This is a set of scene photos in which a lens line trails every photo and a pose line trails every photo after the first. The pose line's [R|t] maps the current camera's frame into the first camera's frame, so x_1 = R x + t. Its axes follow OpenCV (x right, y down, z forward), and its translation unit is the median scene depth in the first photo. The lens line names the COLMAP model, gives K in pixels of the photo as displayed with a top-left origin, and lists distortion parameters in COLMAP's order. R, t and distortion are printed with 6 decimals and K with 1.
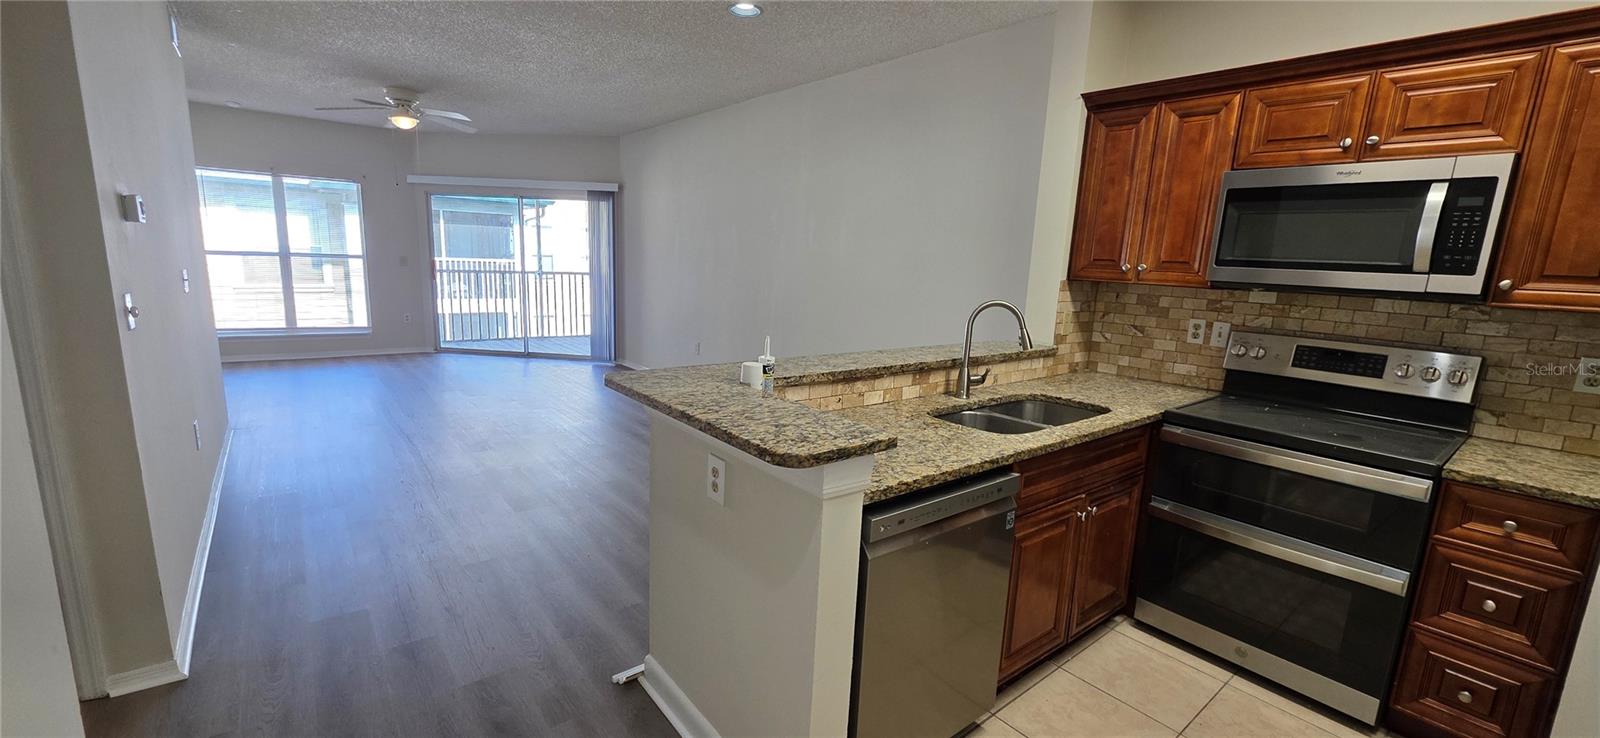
lens RADIAL K [[638.9, 0, 805.1], [0, 638.9, 376.7], [0, 0, 1]] dist [0.002742, 0.000462]
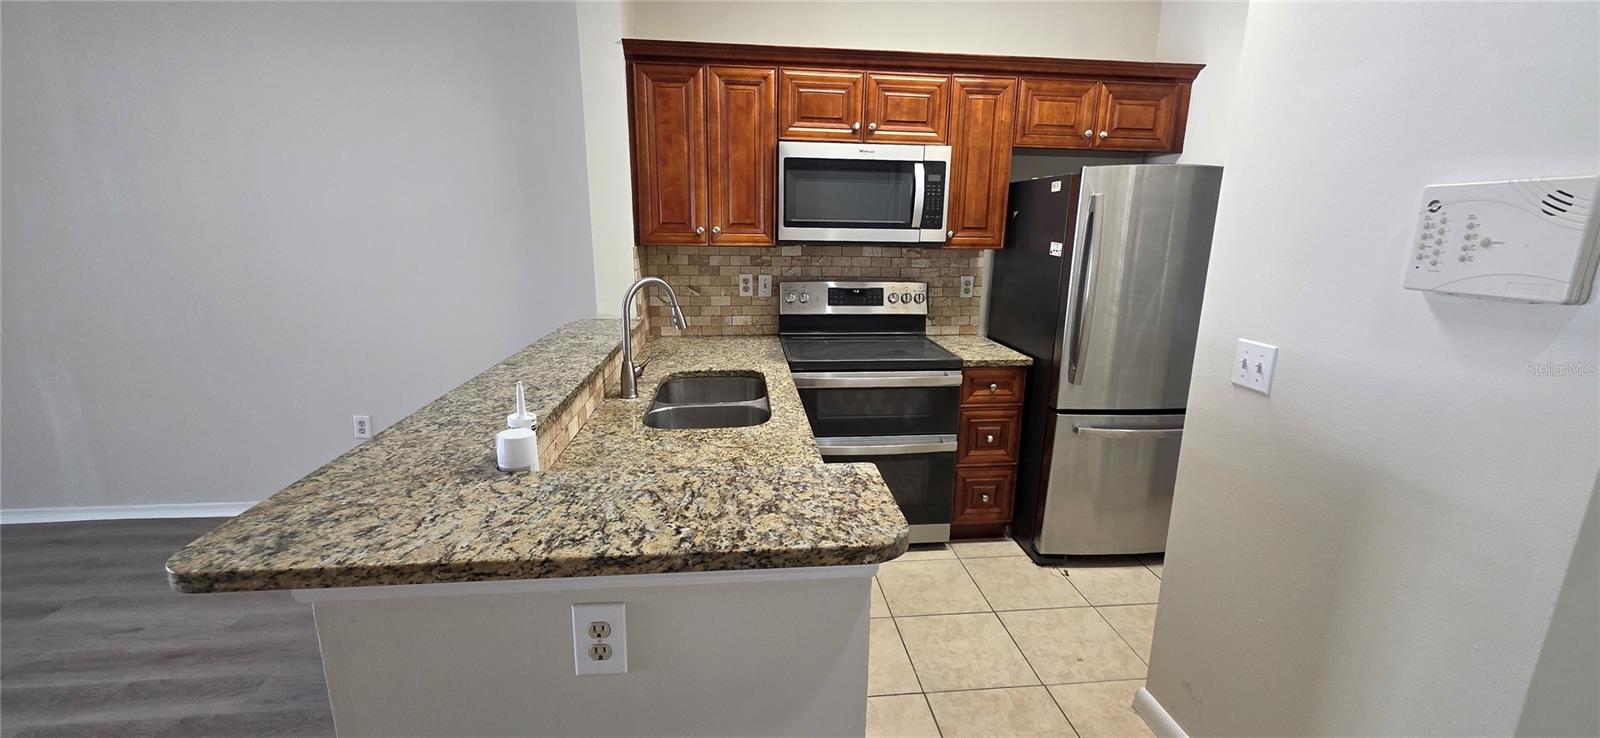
lens RADIAL K [[638.9, 0, 805.1], [0, 638.9, 376.7], [0, 0, 1]] dist [0.002742, 0.000462]
pose [[0.544602, -0.230321, 0.806450, -0.304228], [0.167914, 0.972028, 0.164217, -0.093229], [-0.821714, 0.045981, 0.568042, 0.334476]]
